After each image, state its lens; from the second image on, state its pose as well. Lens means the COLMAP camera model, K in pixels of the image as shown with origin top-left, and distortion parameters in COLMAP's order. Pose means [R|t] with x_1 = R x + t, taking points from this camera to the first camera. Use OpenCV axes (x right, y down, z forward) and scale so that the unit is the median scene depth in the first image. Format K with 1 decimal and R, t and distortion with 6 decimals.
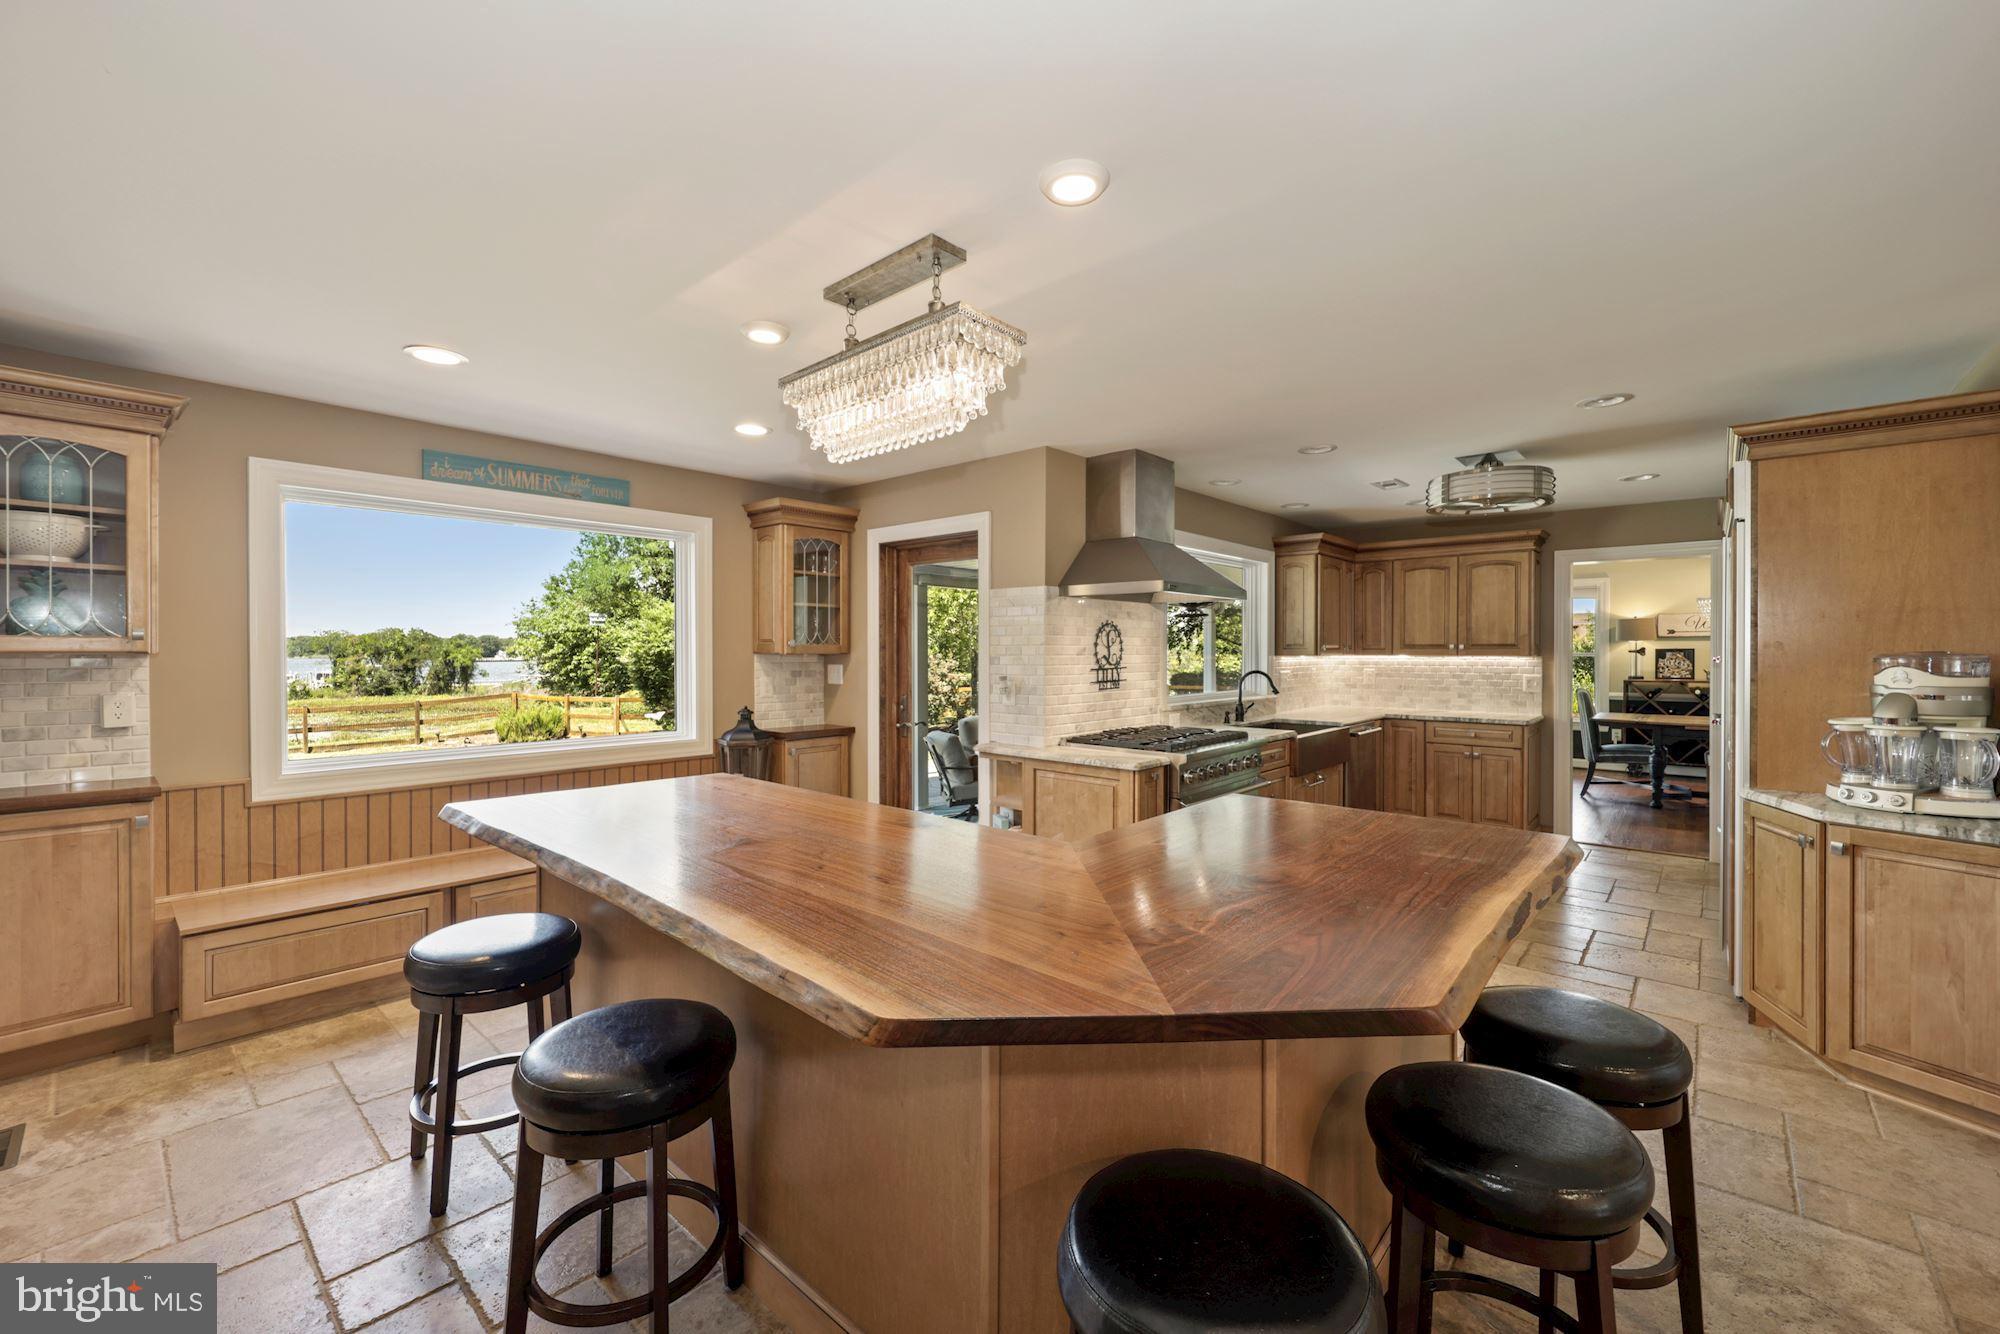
lens RADIAL K [[810.3, 0, 990.9], [0, 810.3, 659.4], [0, 0, 1]] dist [0.002779, -0.001113]
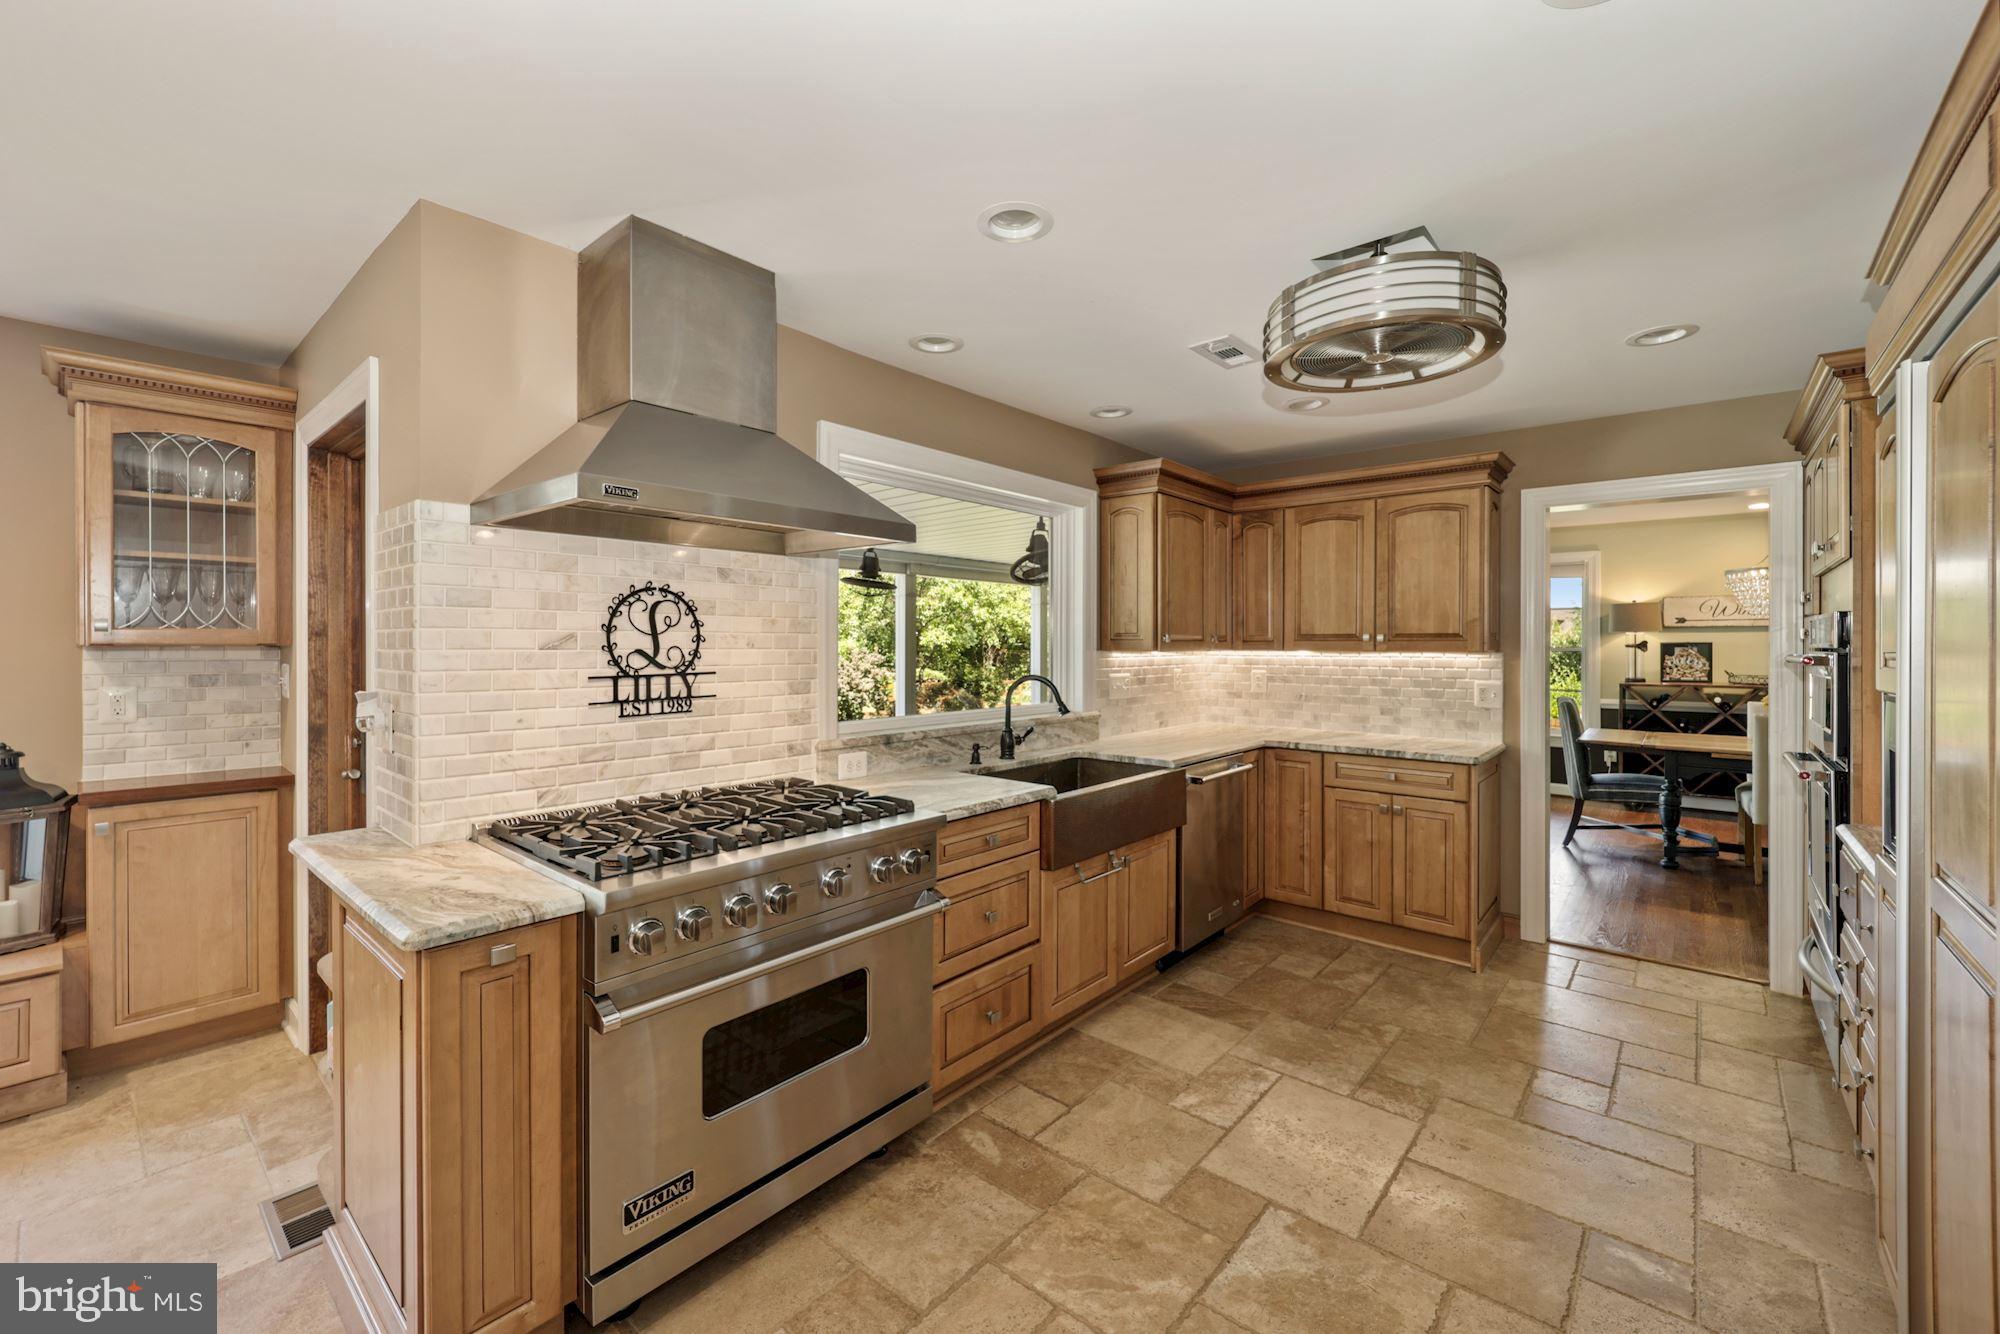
lens RADIAL K [[810.3, 0, 993.7], [0, 810.3, 648.9], [0, 0, 1]] dist [0.002779, -0.001113]
pose [[0.999892, 0.002311, 0.014496, 0.257541], [-0.002227, 0.999981, -0.005790, -0.002074], [-0.014509, 0.005757, 0.999878, 0.349978]]
